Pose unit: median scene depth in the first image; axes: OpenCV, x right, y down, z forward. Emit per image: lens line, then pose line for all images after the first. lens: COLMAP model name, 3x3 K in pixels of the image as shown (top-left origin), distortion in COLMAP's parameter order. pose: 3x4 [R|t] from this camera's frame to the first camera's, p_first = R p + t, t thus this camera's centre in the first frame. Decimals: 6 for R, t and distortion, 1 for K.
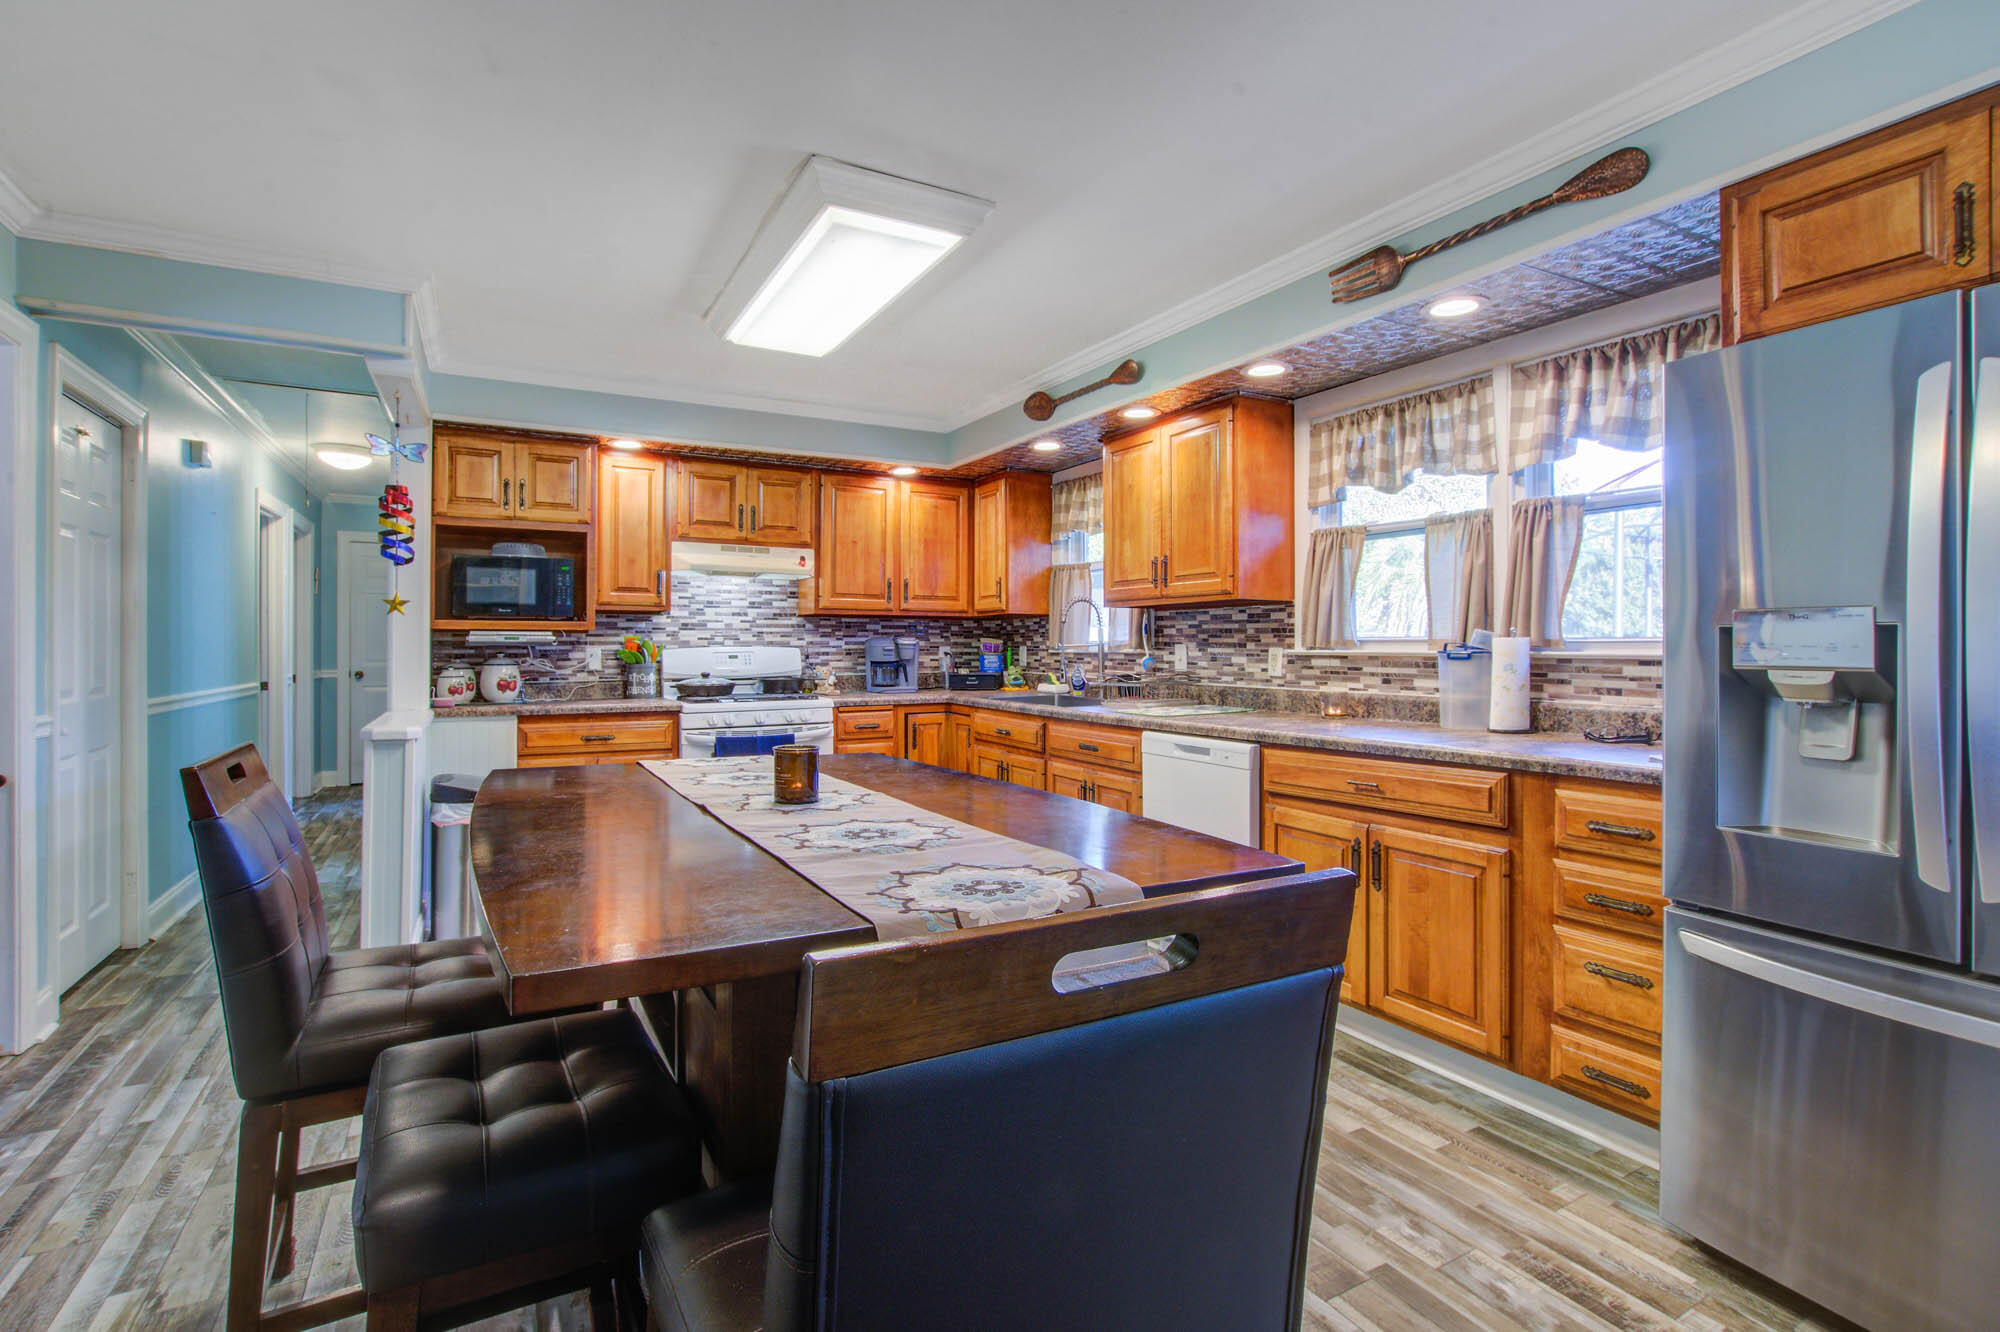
lens RADIAL K [[946.7, 0, 1018.1], [0, 946.7, 653.5], [0, 0, 1]] dist [-0.023836, 0.001327]
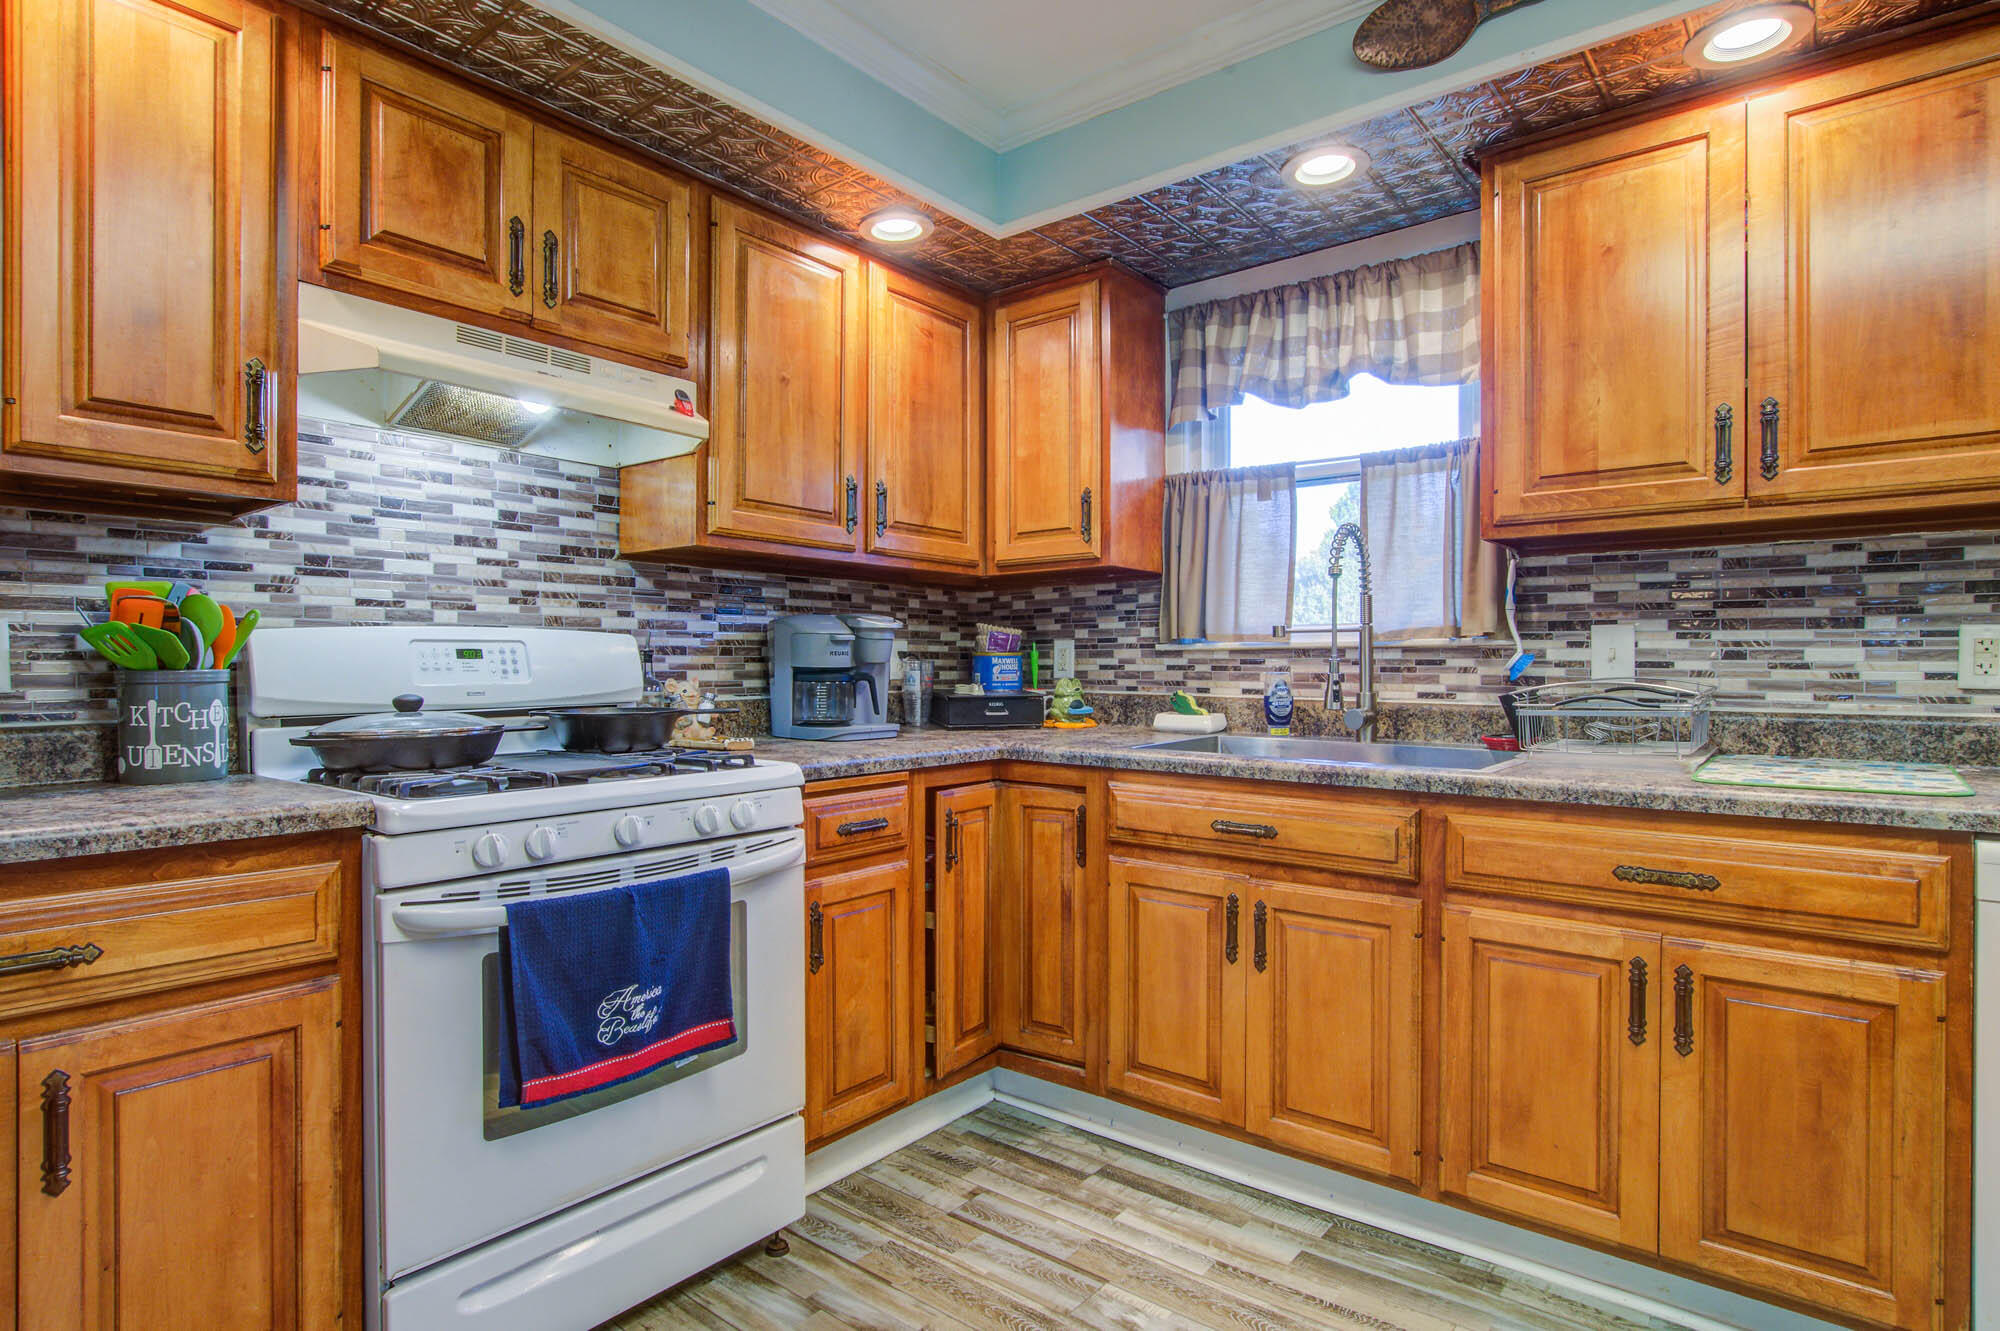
lens RADIAL K [[1044.8, 0, 1005.5], [0, 1044.8, 674.5], [0, 0, 1]] dist [-0.006389, 0.001950]
pose [[0.928721, -0.002213, 0.370773, -0.280020], [0.002761, 0.999996, -0.000945, 0.013652], [-0.370769, 0.001901, 0.928723, 0.595318]]
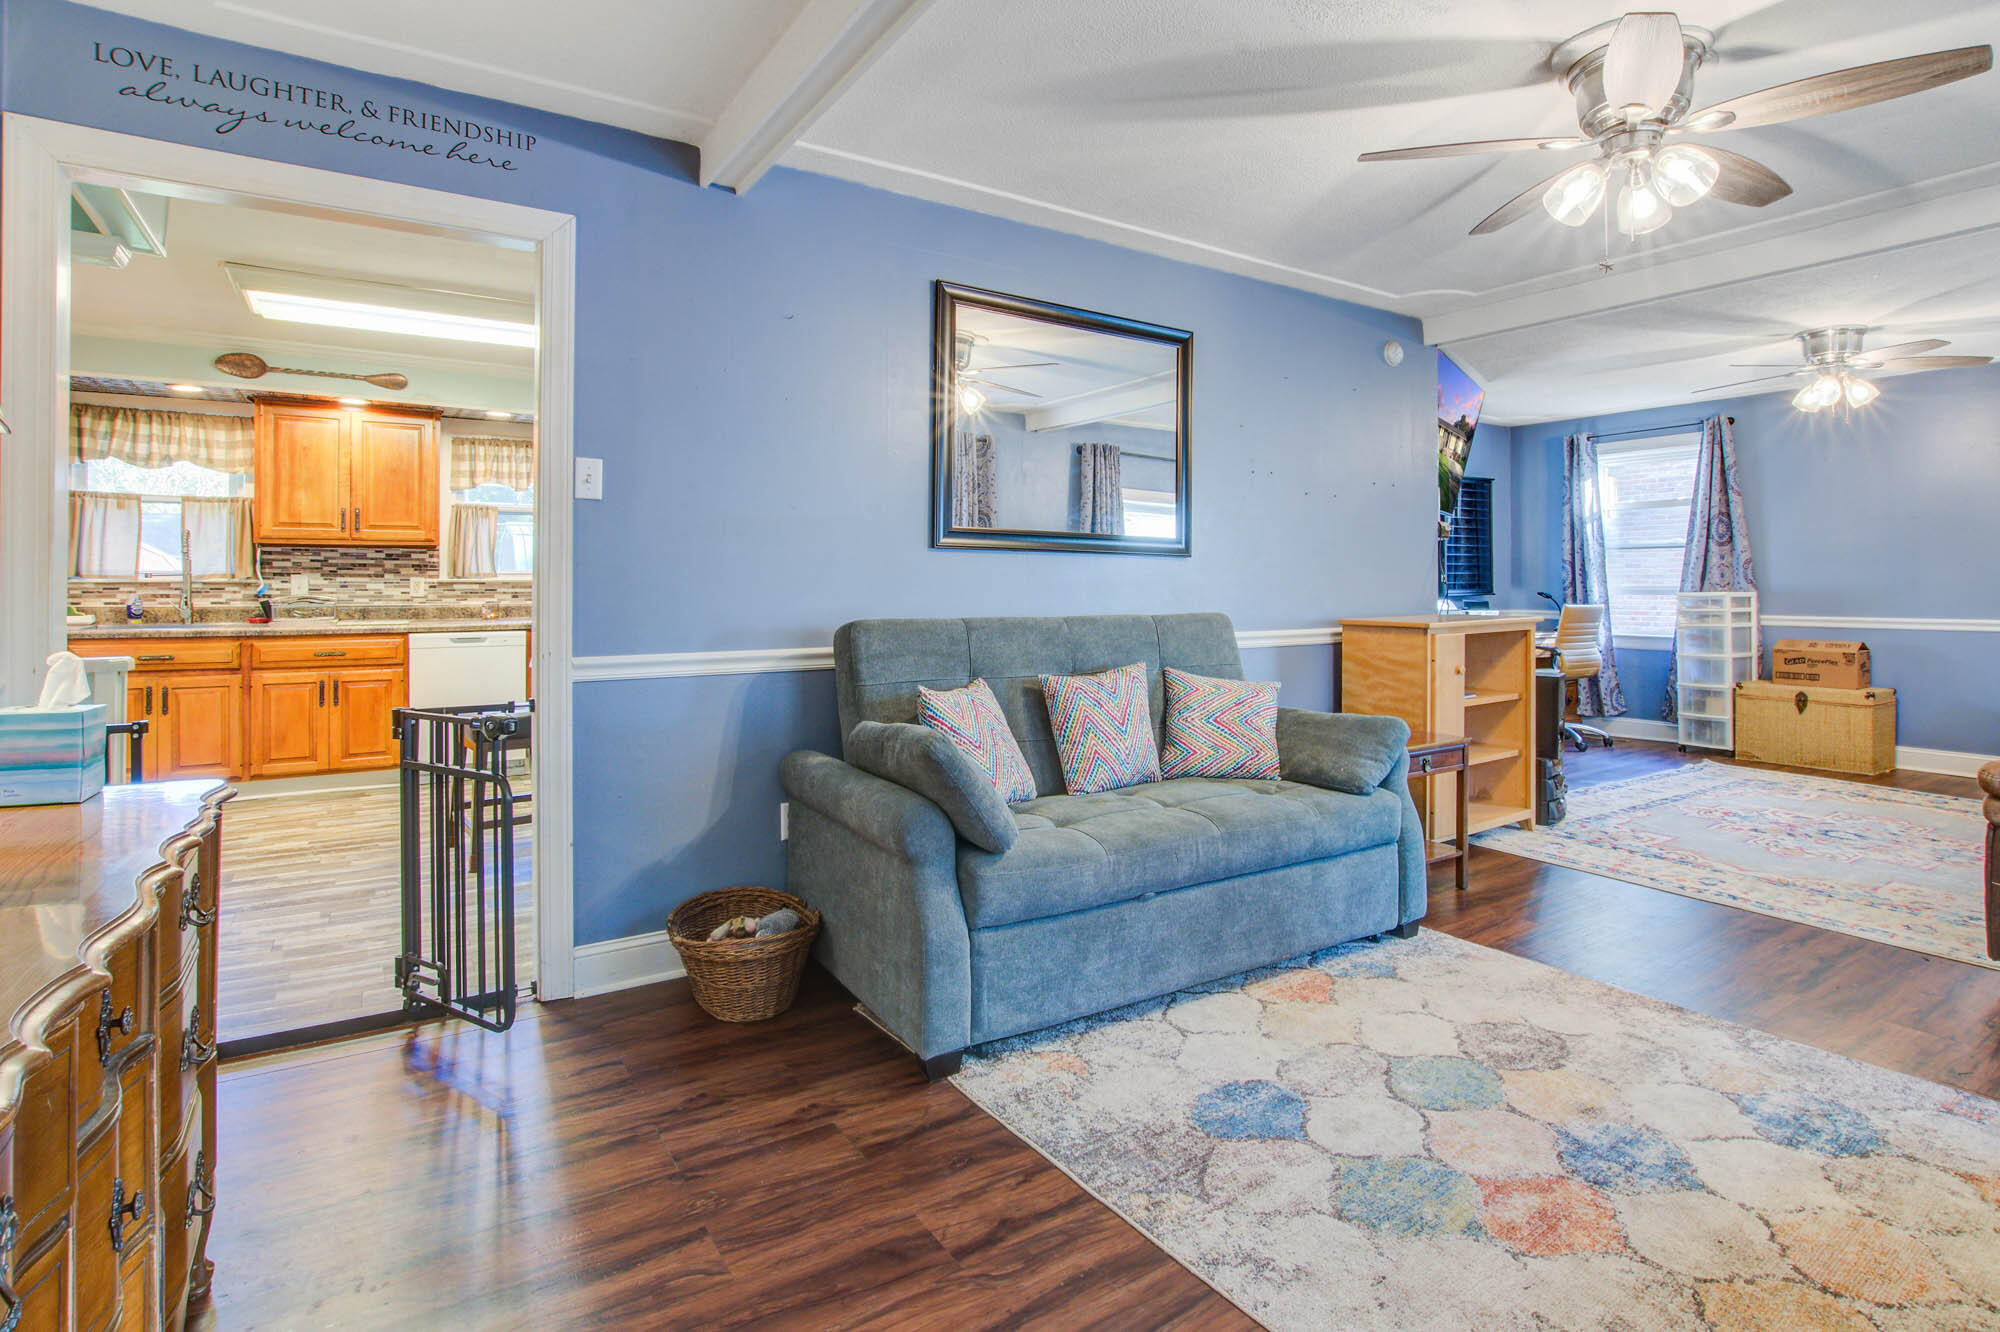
lens RADIAL K [[981.0, 0, 988.0], [0, 981.0, 578.4], [0, 0, 1]] dist [-0.019515, 0.000228]
pose [[-0.049874, 0.006452, 0.998735, -1.084530], [0.009735, 0.999935, -0.005974, 0.010870], [-0.998708, 0.009425, -0.049933, 0.147960]]
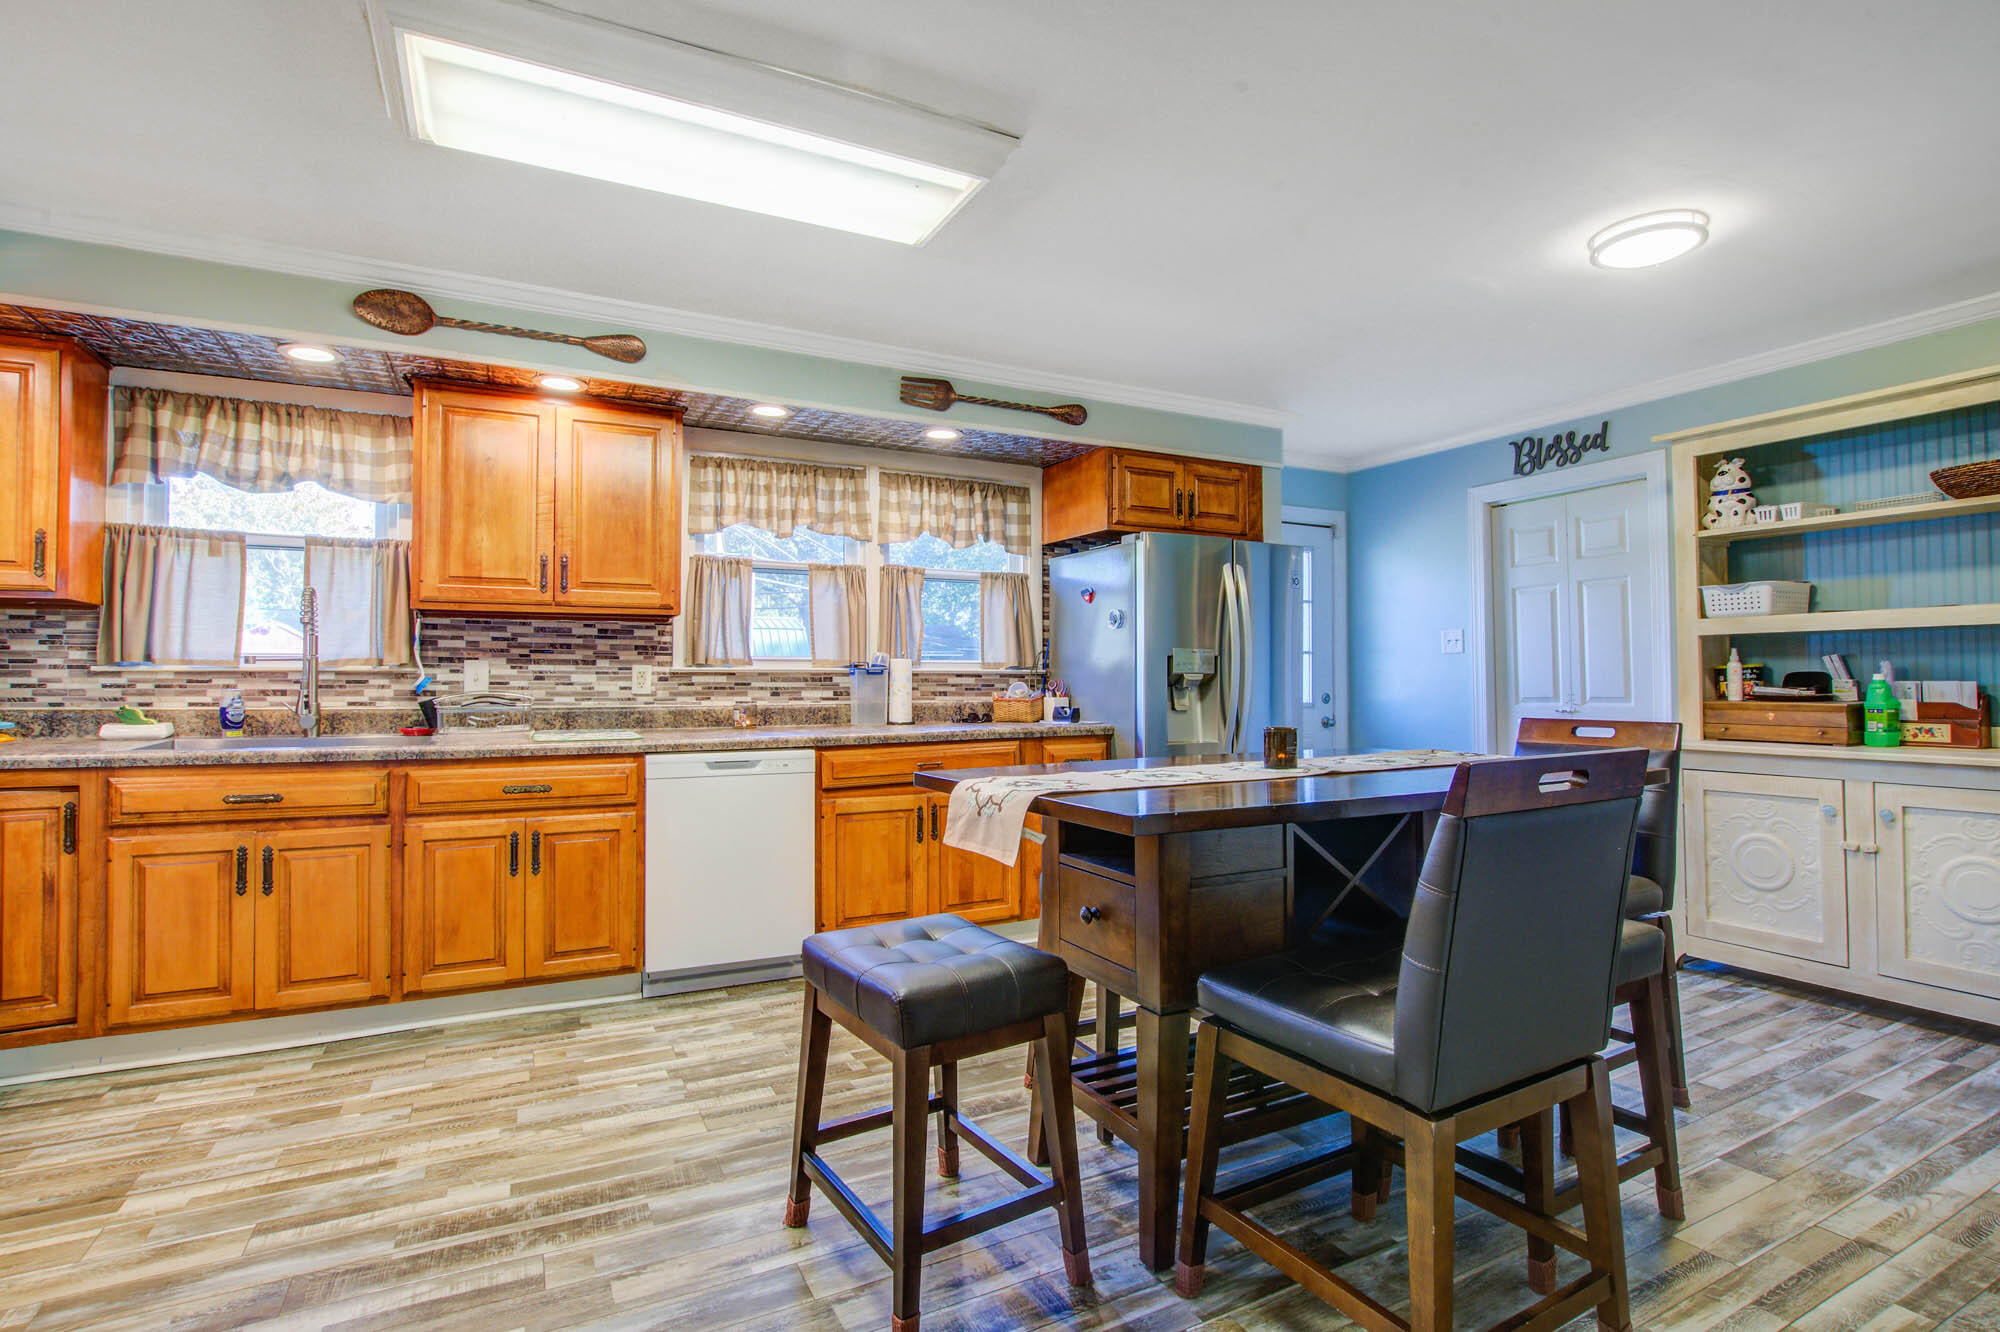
lens RADIAL K [[946.7, 0, 984.7], [0, 946.7, 661.1], [0, 0, 1]] dist [-0.023836, 0.001327]
pose [[0.050434, 0.018767, 0.998551, -0.576691], [0.008648, 0.999778, -0.019227, 0.009656], [-0.998690, 0.009605, 0.050261, 0.492151]]
